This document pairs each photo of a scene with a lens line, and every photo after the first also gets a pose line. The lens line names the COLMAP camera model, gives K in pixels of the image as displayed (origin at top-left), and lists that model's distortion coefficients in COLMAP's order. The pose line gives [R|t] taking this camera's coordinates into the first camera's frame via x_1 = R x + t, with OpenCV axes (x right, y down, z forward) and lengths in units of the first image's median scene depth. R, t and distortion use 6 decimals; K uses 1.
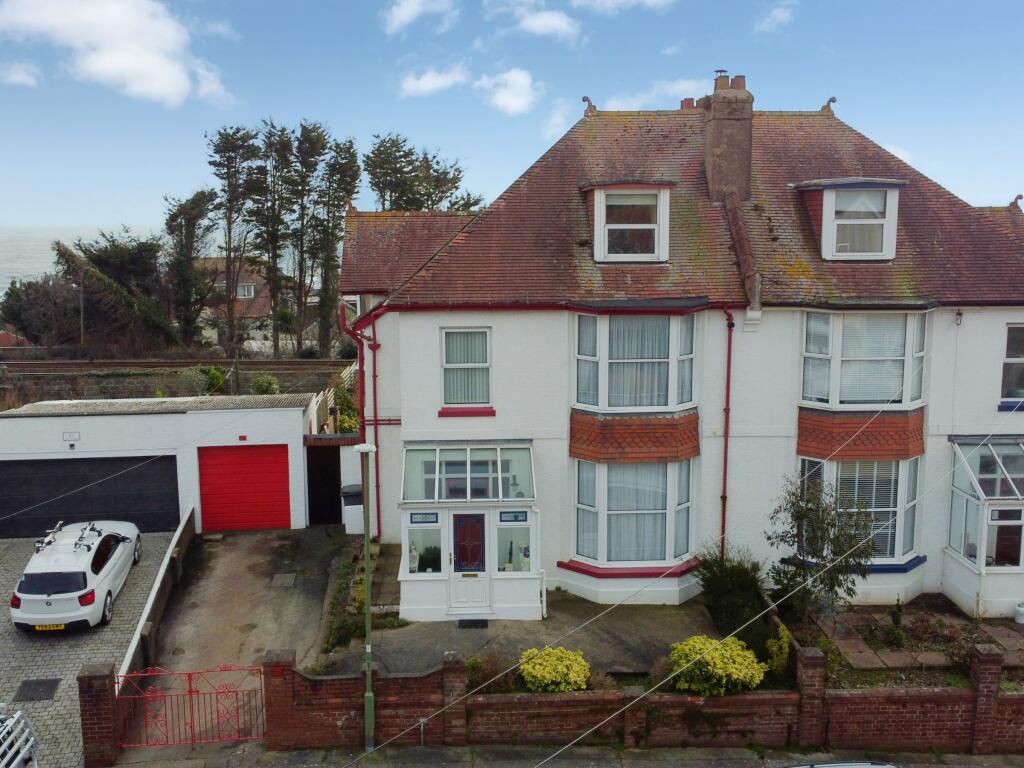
lens RADIAL K [[1041.2, 0, 509.5], [0, 1041.2, 389.4], [0, 0, 1]] dist [0.011462, 0.000000]
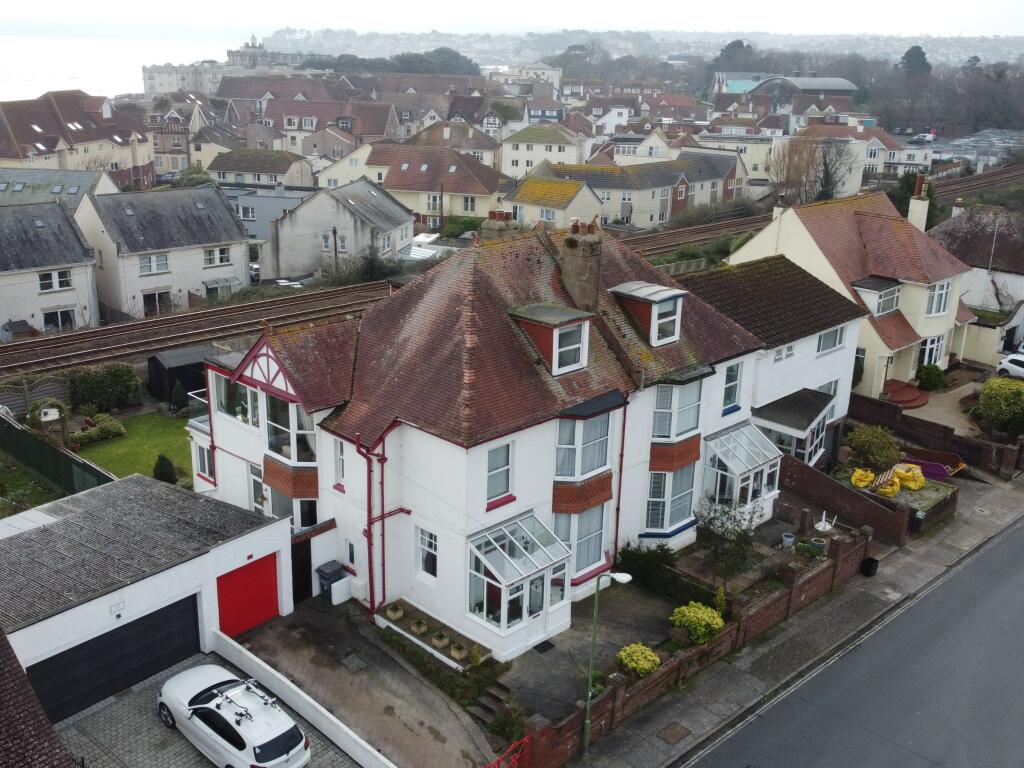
lens RADIAL K [[1041.2, 0, 511.7], [0, 1041.2, 379.4], [0, 0, 1]] dist [0.011462, 0.000000]
pose [[0.725032, -0.187958, 0.662571, -0.900937], [0.079266, 0.978420, 0.190819, -0.394269], [-0.684138, -0.085831, 0.724284, 0.011498]]
